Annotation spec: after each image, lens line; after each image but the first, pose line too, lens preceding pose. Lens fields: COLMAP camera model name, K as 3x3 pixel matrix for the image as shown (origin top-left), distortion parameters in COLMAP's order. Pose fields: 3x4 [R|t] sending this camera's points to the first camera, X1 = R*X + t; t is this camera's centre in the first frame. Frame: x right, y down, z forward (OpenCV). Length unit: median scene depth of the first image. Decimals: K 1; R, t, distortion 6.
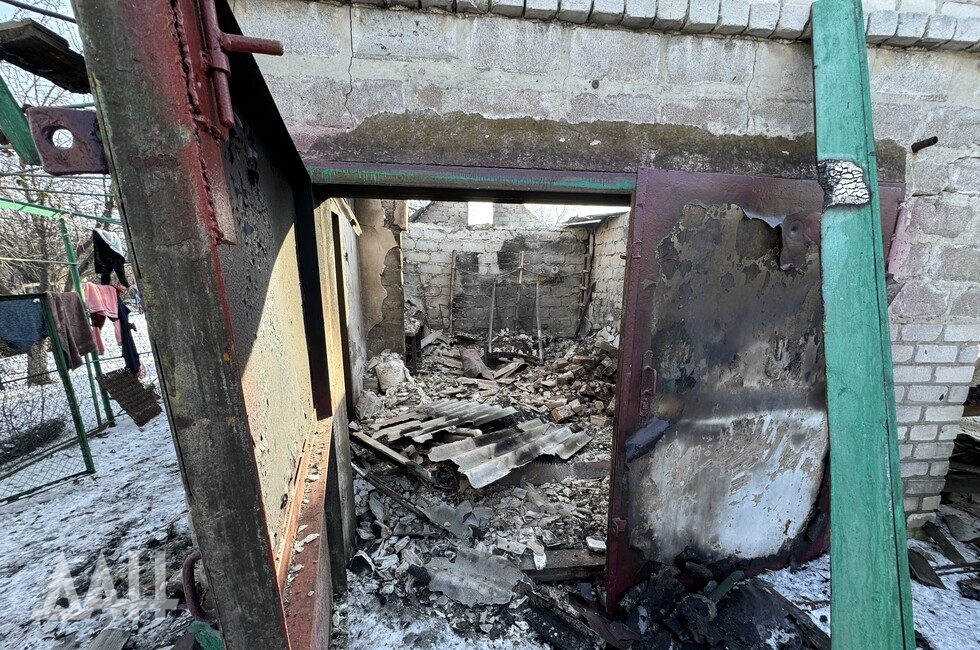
lens RADIAL K [[400.1, 0, 493.9], [0, 400.1, 332.1], [0, 0, 1]] dist [-0.000116, 0.000146]
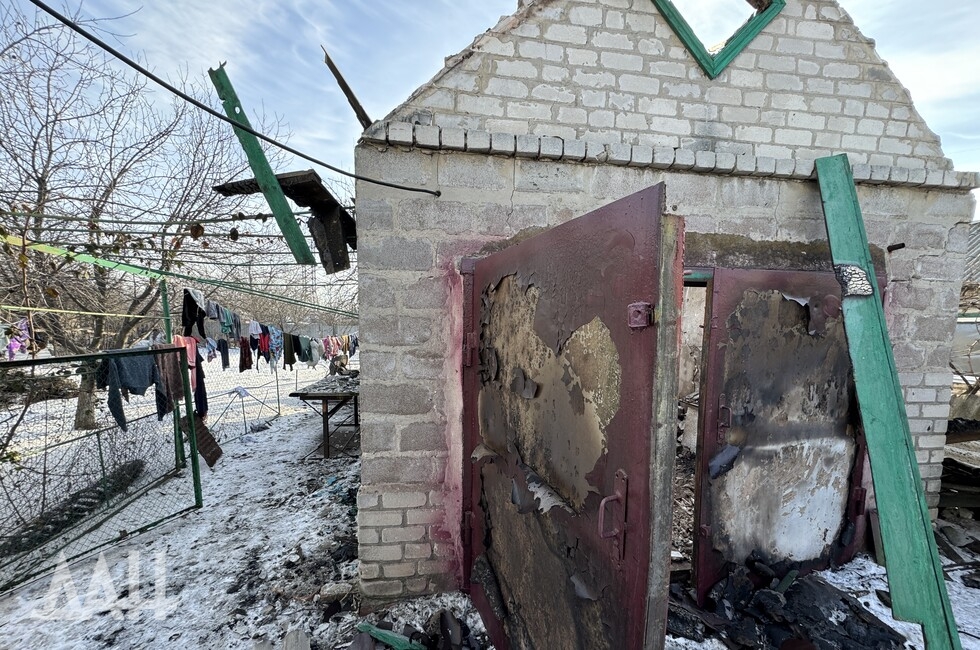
lens RADIAL K [[400.1, 0, 480.9], [0, 400.1, 328.4], [0, 0, 1]] dist [-0.000116, 0.000146]
pose [[0.999331, 0.001122, 0.036558, -0.469261], [0.003158, 0.993149, -0.116809, -0.017750], [-0.036439, 0.116847, 0.992481, -0.339345]]
